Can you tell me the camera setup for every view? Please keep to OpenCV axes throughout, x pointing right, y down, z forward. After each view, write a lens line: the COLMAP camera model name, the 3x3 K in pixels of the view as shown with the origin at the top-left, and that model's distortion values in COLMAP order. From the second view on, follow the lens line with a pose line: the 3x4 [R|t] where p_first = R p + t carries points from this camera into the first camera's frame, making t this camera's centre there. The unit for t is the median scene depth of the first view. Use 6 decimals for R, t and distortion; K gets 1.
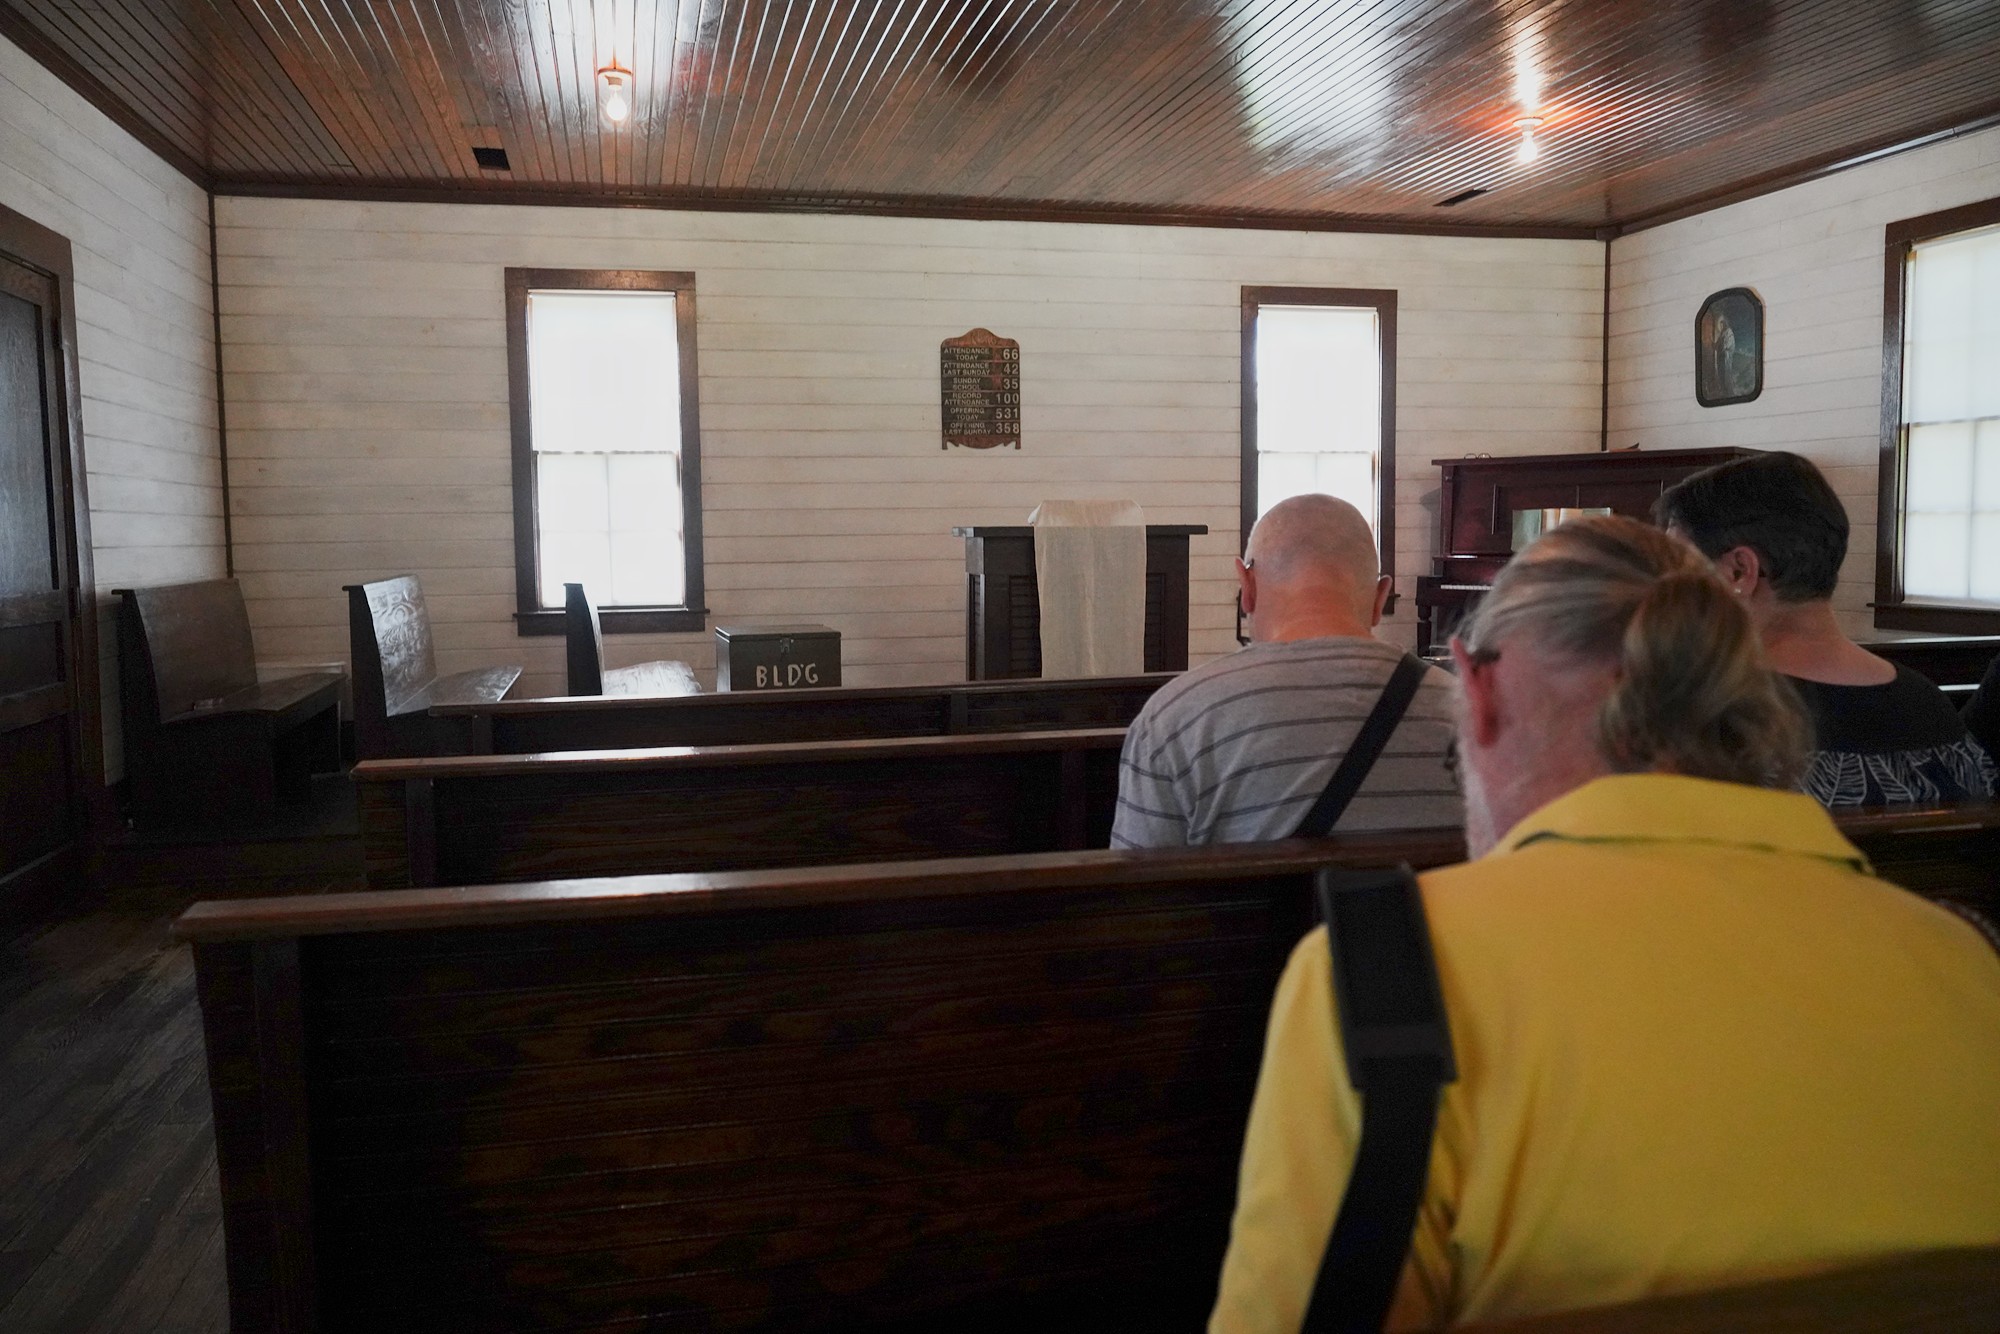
lens RADIAL K [[1580.6, 0, 1000.0], [0, 1580.6, 667.0], [0, 0, 1]] dist [-0.007597, 0.001417]
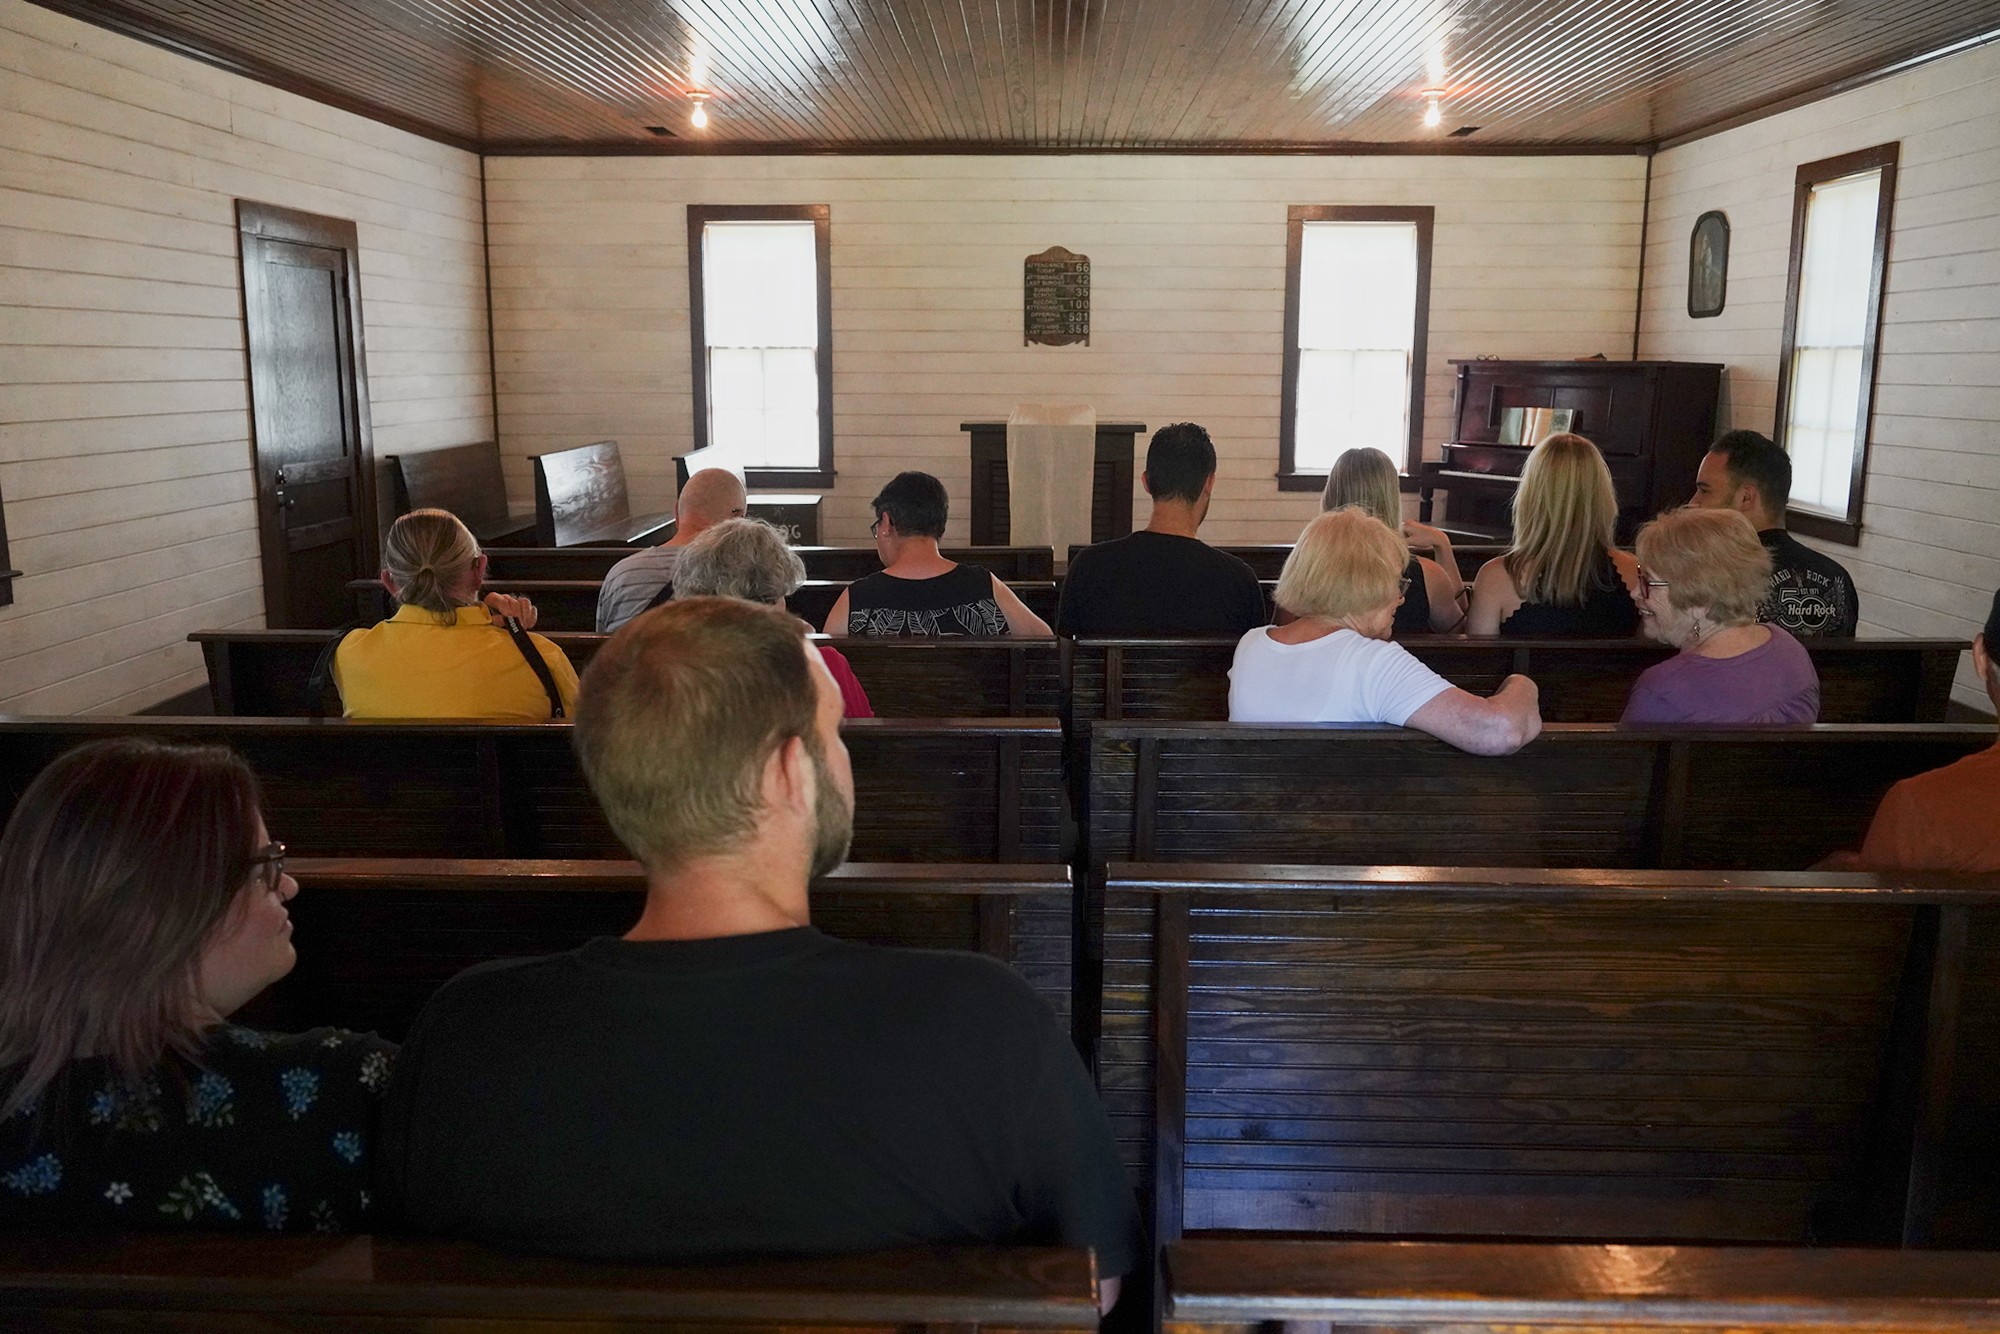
lens RADIAL K [[1623.1, 0, 1000.0], [0, 1623.1, 667.0], [0, 0, 1]] dist [-0.013654, -0.000823]
pose [[0.965565, 0.063612, -0.252266, 0.288649], [-0.037127, 0.993414, 0.108397, -0.026670], [0.257500, -0.095299, 0.961567, -0.251823]]
